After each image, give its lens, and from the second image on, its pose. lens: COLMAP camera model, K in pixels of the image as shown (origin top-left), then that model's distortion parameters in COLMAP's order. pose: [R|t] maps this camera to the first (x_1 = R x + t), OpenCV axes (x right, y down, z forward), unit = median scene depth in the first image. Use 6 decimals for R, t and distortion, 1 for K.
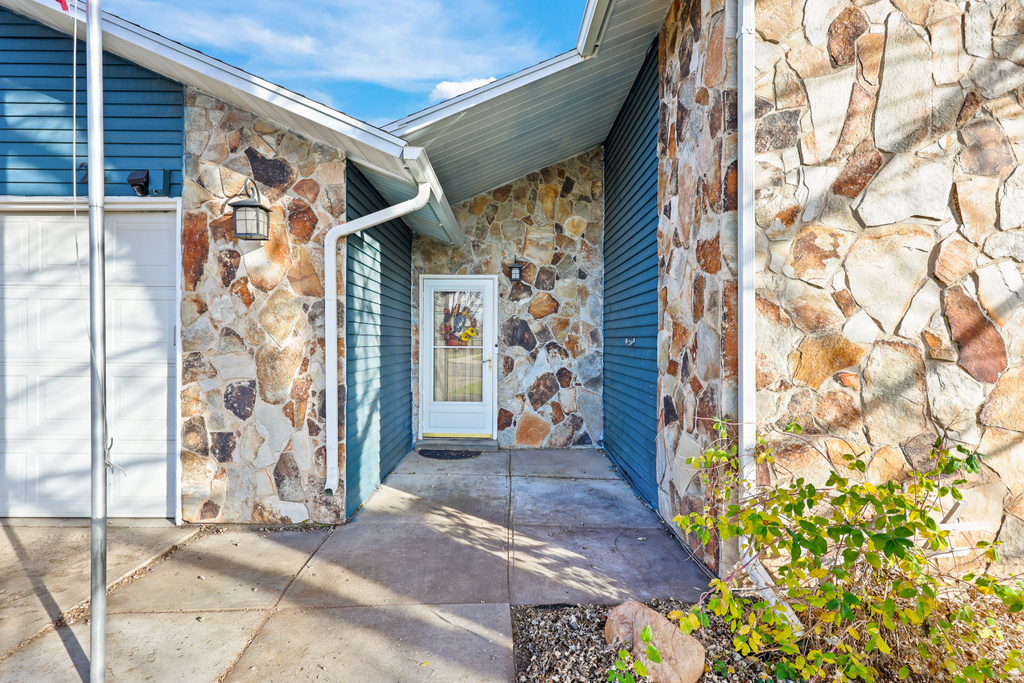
lens RADIAL K [[508.9, 0, 510.3], [0, 508.9, 338.0], [0, 0, 1]] dist [0.002774, 0.000094]
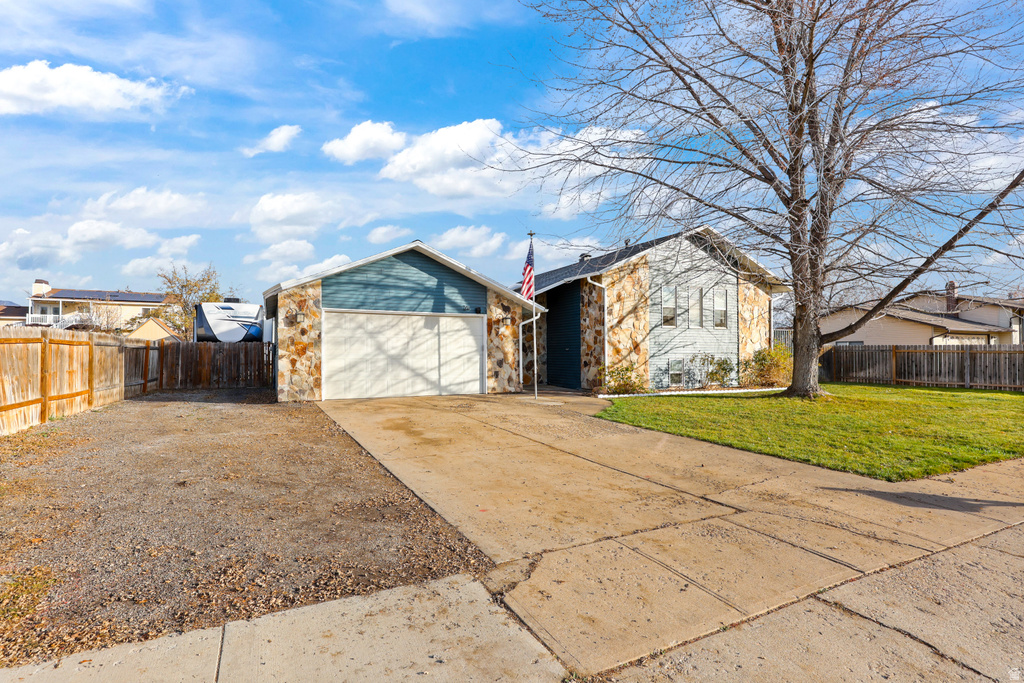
lens RADIAL K [[484.7, 0, 513.1], [0, 484.7, 344.0], [0, 0, 1]] dist [0.000943, 0.000599]
pose [[0.893589, -0.001962, 0.448882, -2.222968], [0.005250, 0.999968, -0.006081, -0.013083], [-0.448856, 0.007790, 0.893570, -2.602872]]
